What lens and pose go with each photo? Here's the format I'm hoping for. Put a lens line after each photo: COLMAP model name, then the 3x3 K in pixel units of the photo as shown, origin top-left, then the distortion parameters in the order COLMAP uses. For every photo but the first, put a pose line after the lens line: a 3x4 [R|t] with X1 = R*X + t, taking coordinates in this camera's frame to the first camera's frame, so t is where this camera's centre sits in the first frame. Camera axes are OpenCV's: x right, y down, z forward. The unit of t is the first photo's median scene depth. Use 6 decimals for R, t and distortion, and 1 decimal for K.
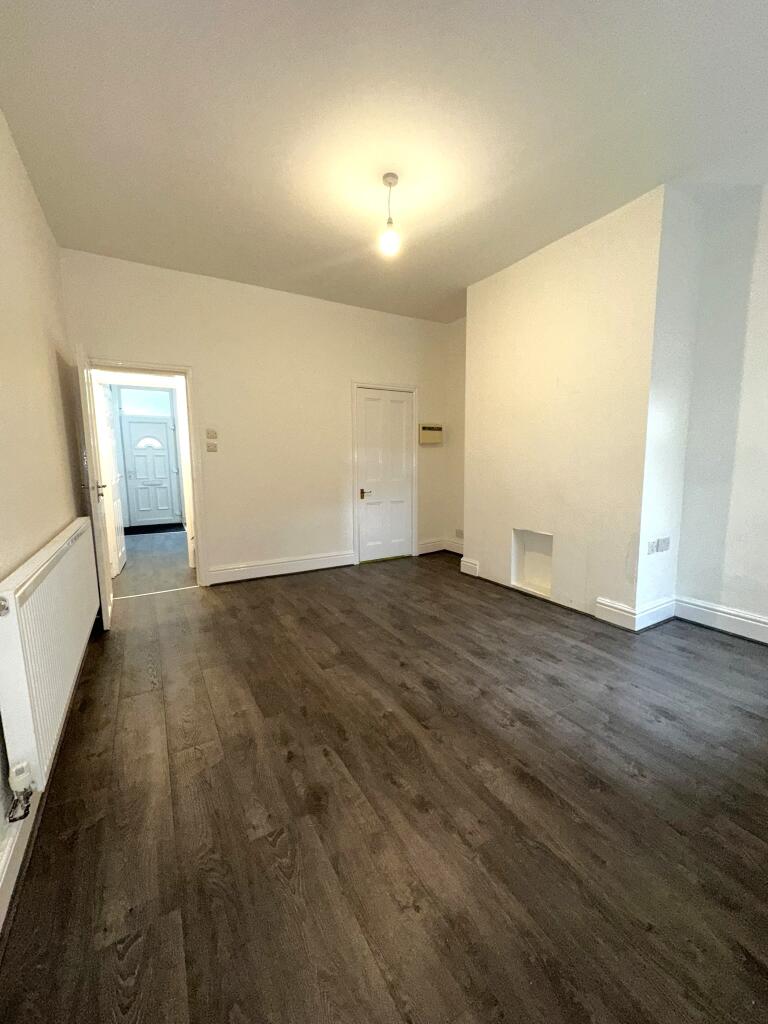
lens RADIAL K [[407.9, 0, 383.5], [0, 407.9, 512.2], [0, 0, 1]] dist [-0.000749, -0.000141]
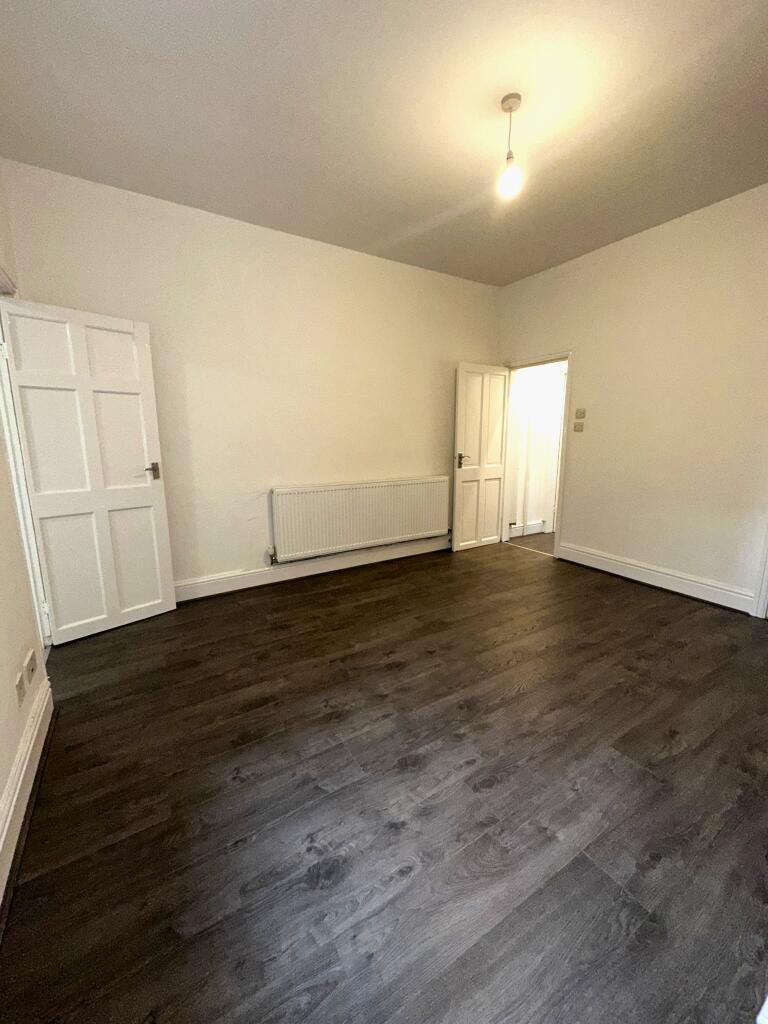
lens RADIAL K [[407.9, 0, 383.5], [0, 407.9, 512.2], [0, 0, 1]] dist [-0.000749, -0.000141]
pose [[0.024175, 0.198031, -0.979898, 0.916993], [-0.124313, 0.973172, 0.193605, -0.136695], [0.991949, 0.117134, 0.048144, 0.759937]]
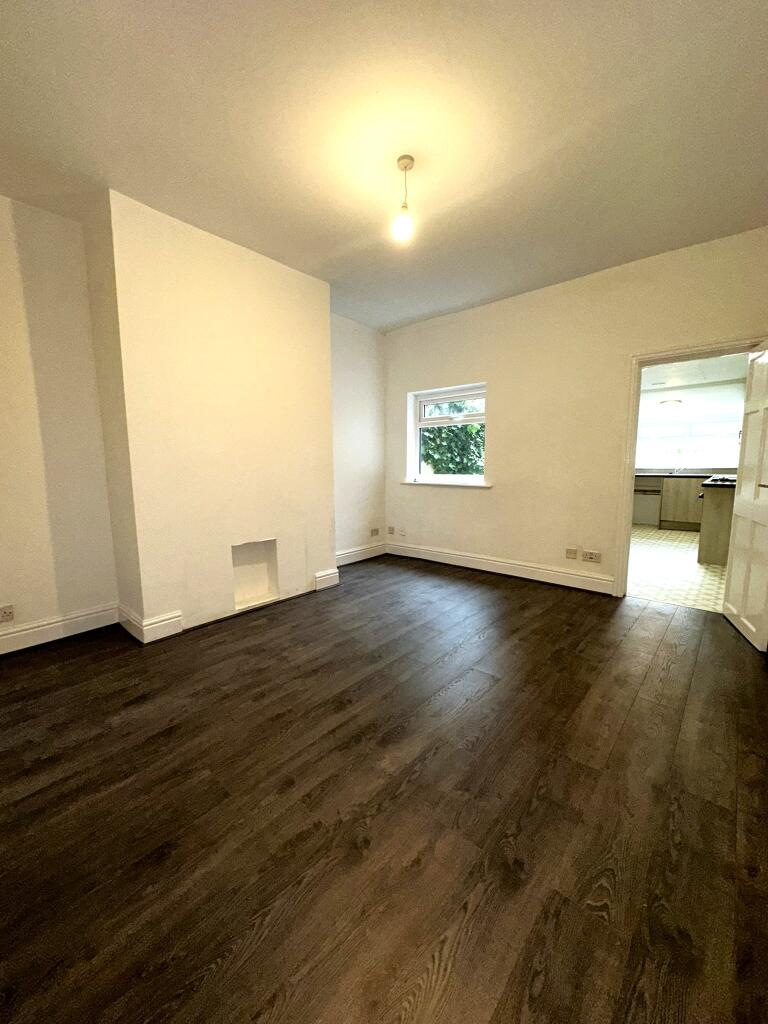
lens RADIAL K [[407.9, 0, 383.5], [0, 407.9, 512.2], [0, 0, 1]] dist [-0.000749, -0.000141]
pose [[-0.315333, -0.102816, 0.943395, -0.873019], [0.136076, 0.978941, 0.152174, -0.175509], [-0.939174, 0.176359, -0.294702, 1.380059]]
